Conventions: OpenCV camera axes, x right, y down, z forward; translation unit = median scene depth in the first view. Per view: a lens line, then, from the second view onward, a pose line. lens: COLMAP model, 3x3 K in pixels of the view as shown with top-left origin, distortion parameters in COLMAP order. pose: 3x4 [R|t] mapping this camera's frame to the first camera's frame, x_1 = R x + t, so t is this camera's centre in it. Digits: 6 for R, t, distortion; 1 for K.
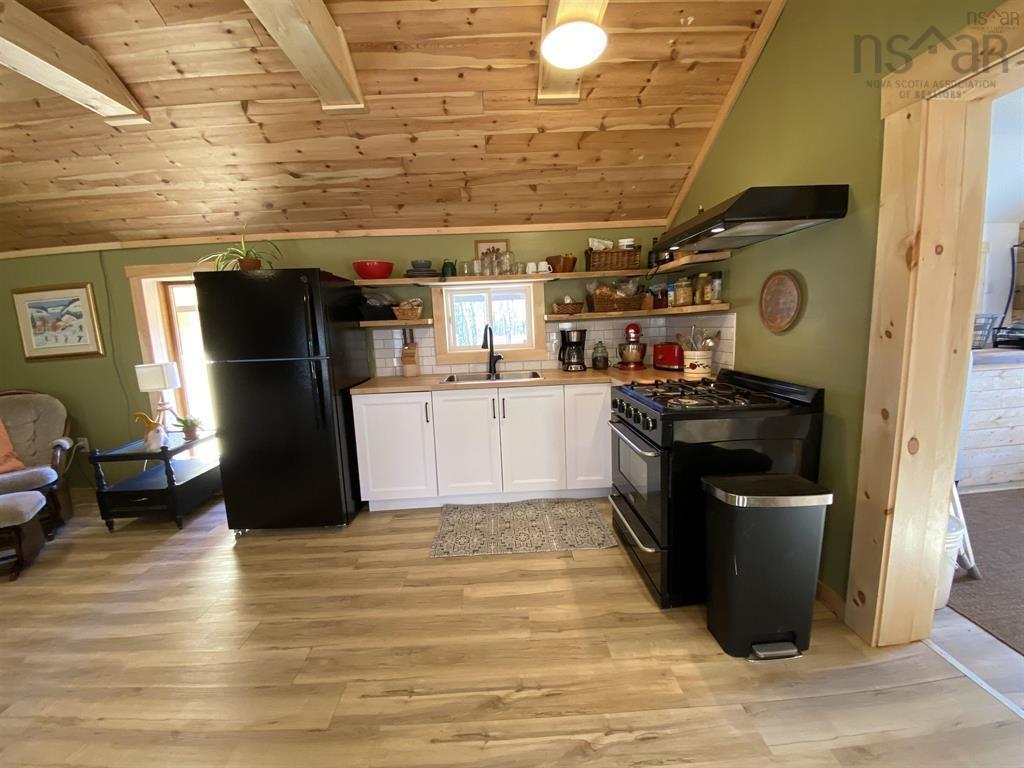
lens RADIAL K [[414.8, 0, 511.6], [0, 414.8, 385.5], [0, 0, 1]] dist [0.022574, -0.021790]
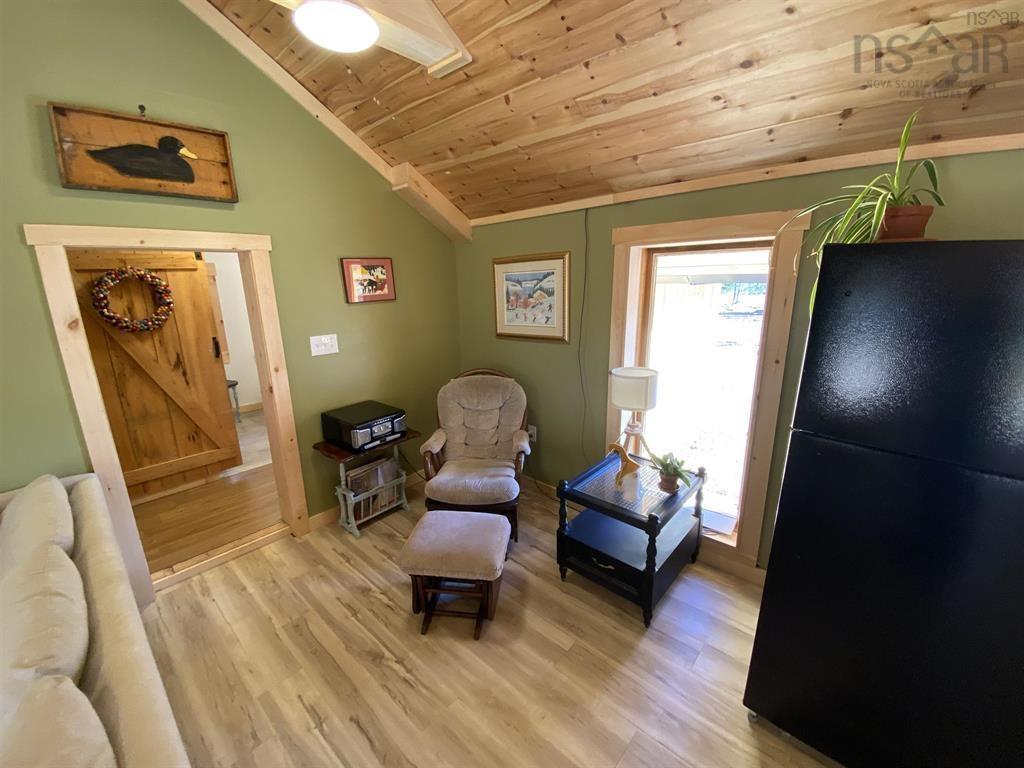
lens RADIAL K [[414.8, 0, 511.6], [0, 414.8, 385.5], [0, 0, 1]] dist [0.022574, -0.021790]
pose [[0.725853, 0.200133, -0.658091, -0.588371], [-0.113932, 0.978502, 0.171911, -0.138301], [0.678349, -0.049804, 0.733050, 0.367131]]
